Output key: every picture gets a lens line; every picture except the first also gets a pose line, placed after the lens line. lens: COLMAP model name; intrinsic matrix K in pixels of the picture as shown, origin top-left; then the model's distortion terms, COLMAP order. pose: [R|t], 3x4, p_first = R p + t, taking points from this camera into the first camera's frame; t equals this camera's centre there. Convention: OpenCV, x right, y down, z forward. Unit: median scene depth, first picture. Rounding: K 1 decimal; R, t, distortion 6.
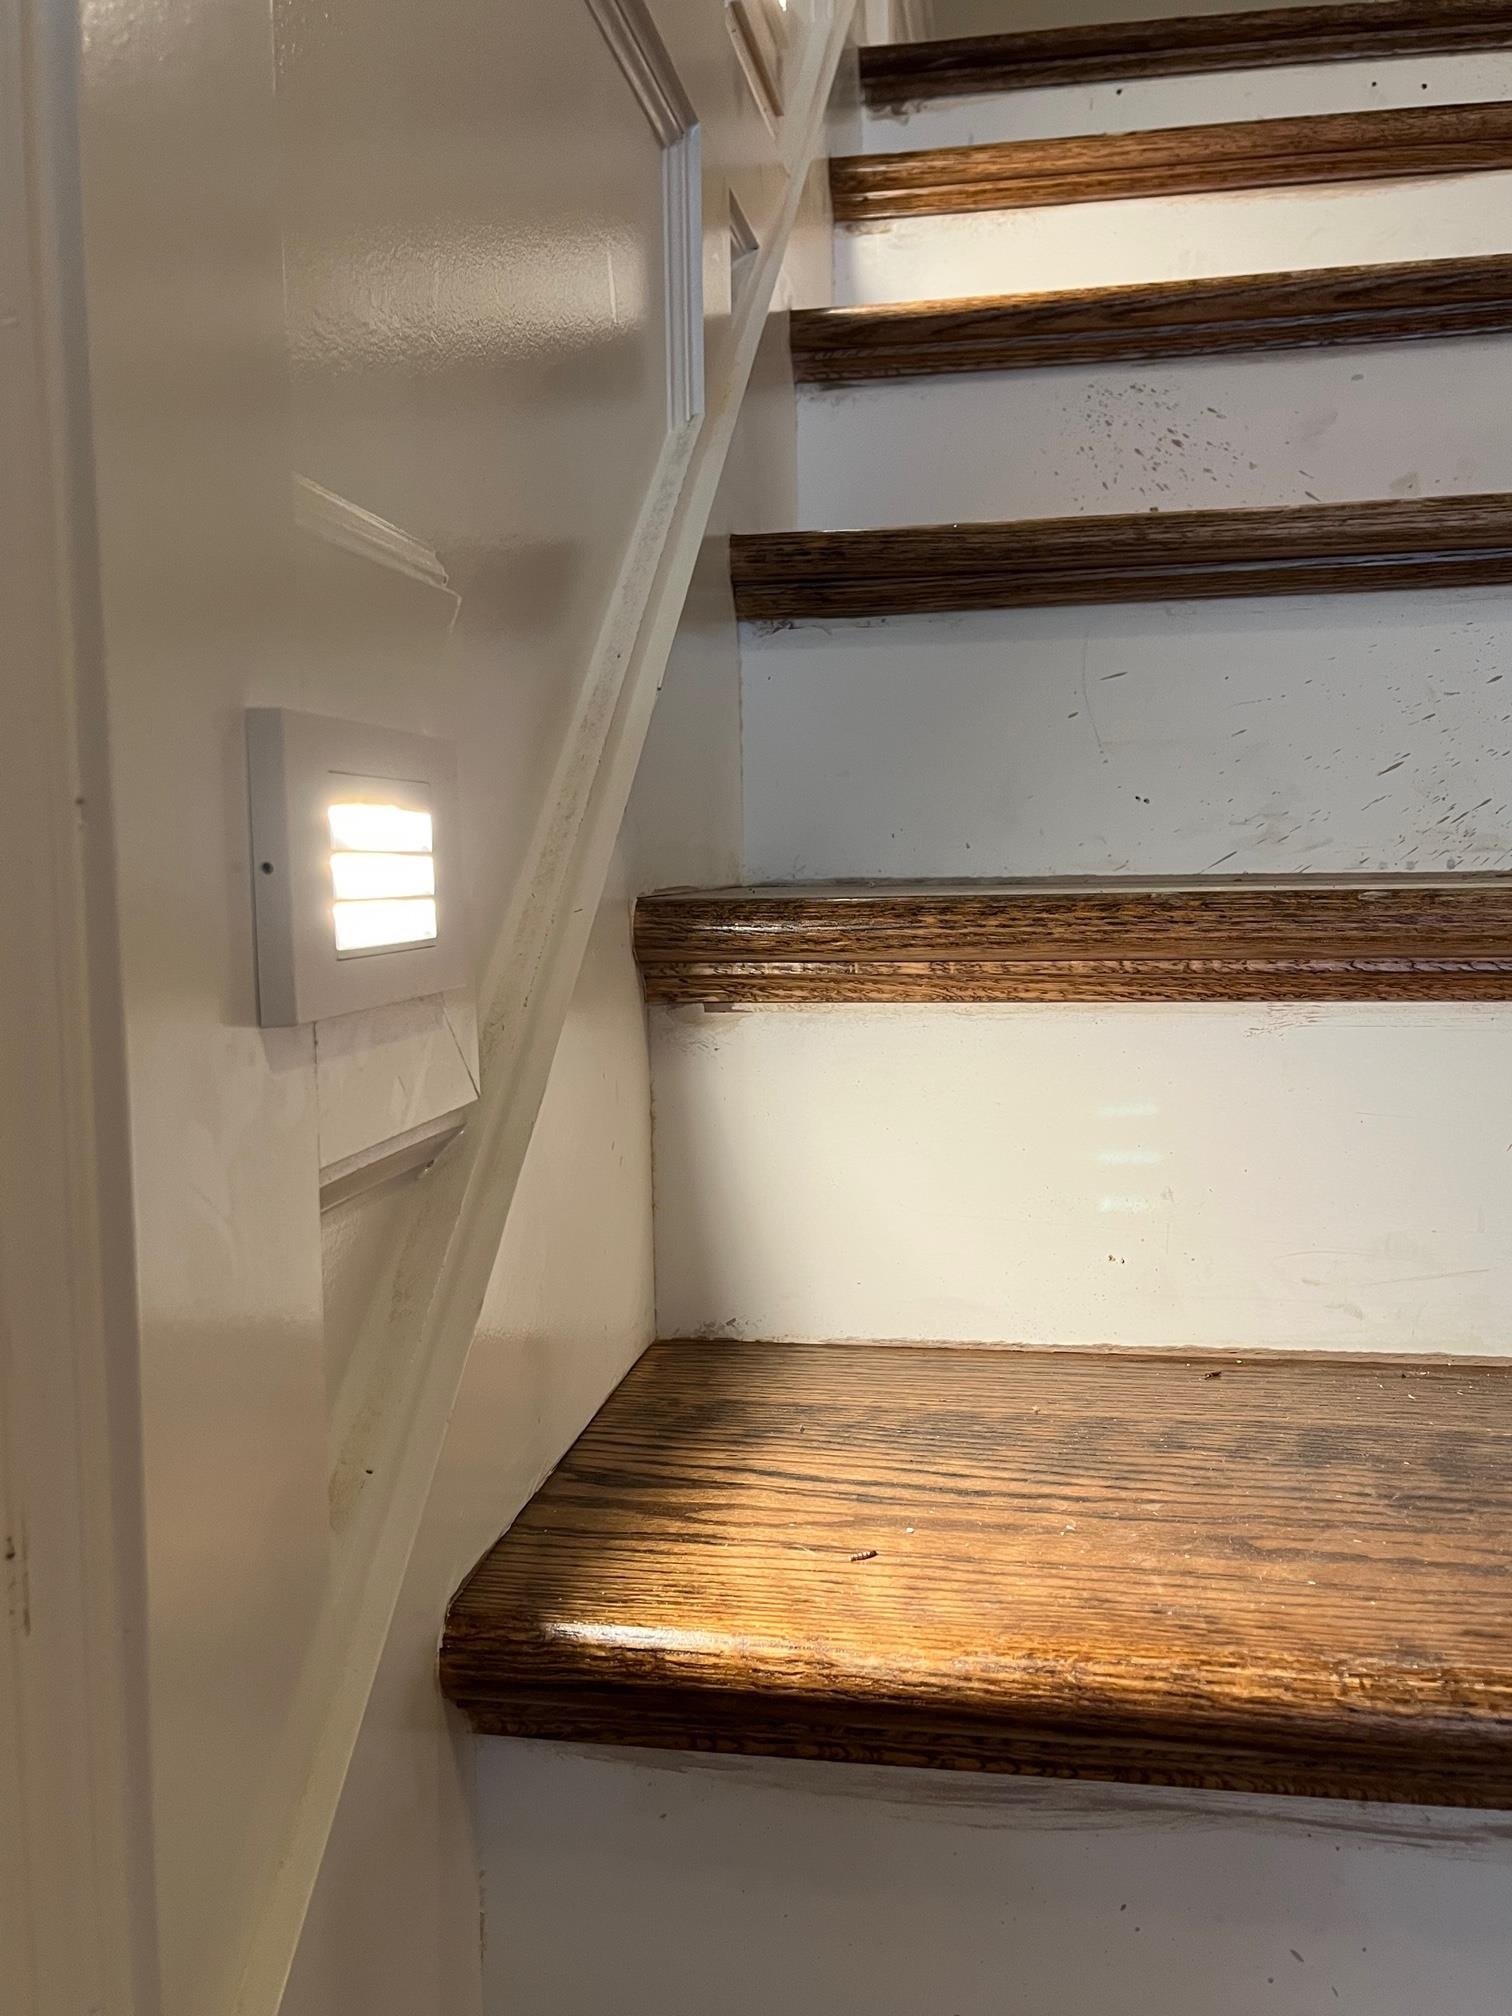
lens RADIAL K [[1736.5, 0, 756.0], [0, 1736.5, 1008.0], [0, 0, 1]] dist [0.003432, 0.328040]
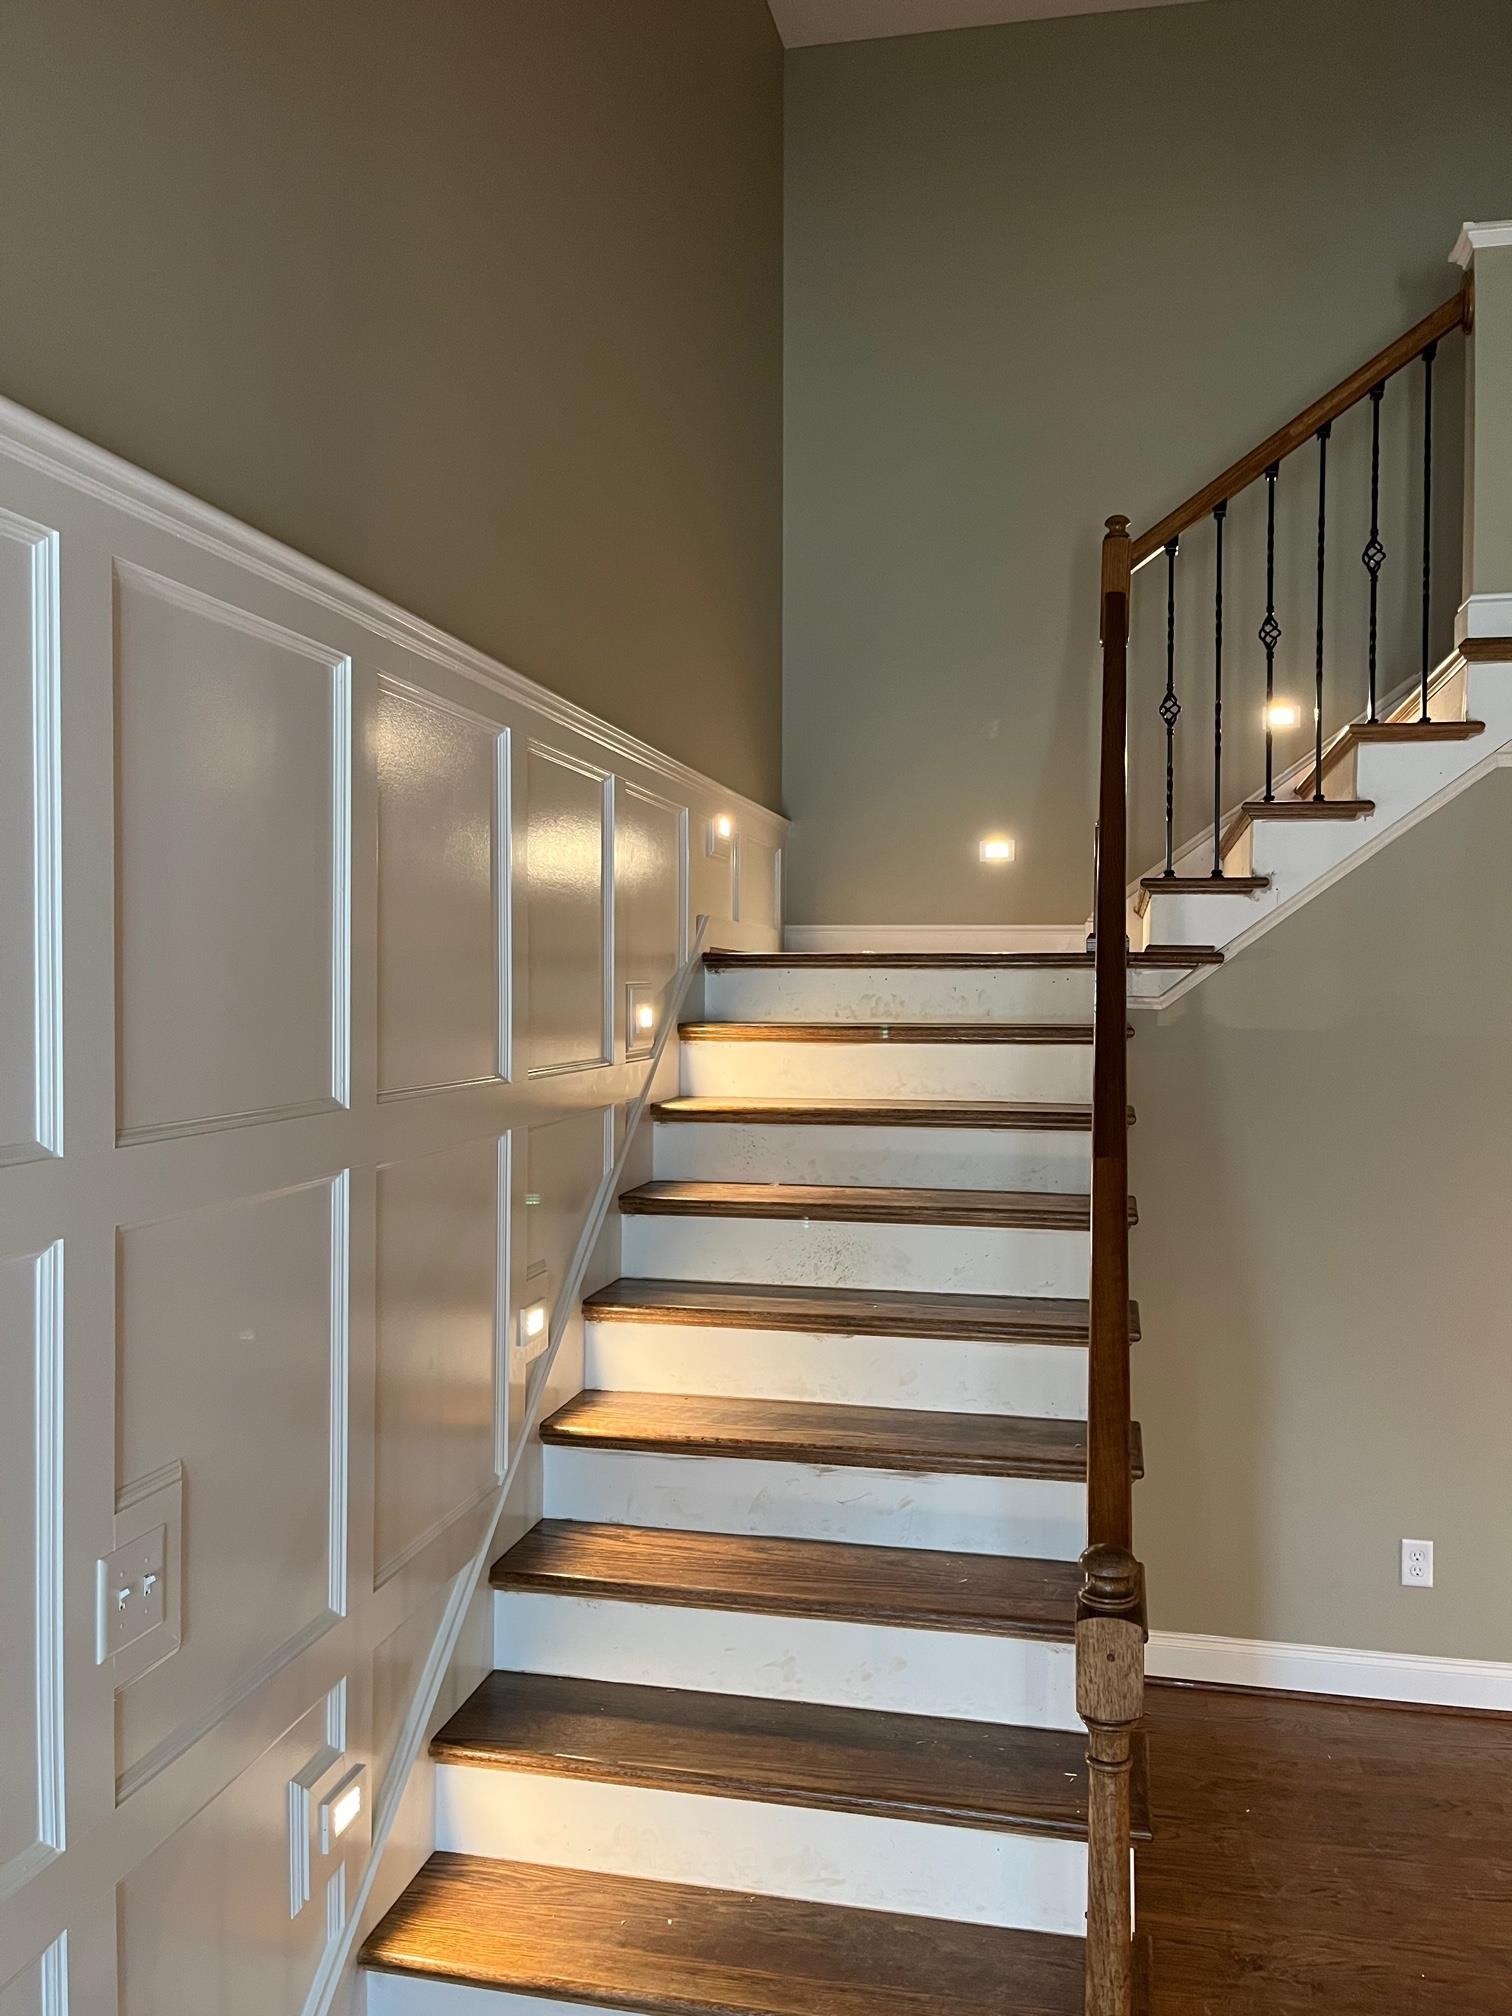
lens RADIAL K [[1505.3, 0, 756.0], [0, 1505.3, 1008.0], [0, 0, 1]] dist [0.071618, -0.097082]
pose [[0.997916, 0.018653, -0.061777, 0.781291], [-0.022802, 0.997483, -0.067138, -0.712506], [0.060369, 0.068407, 0.995829, -3.874700]]
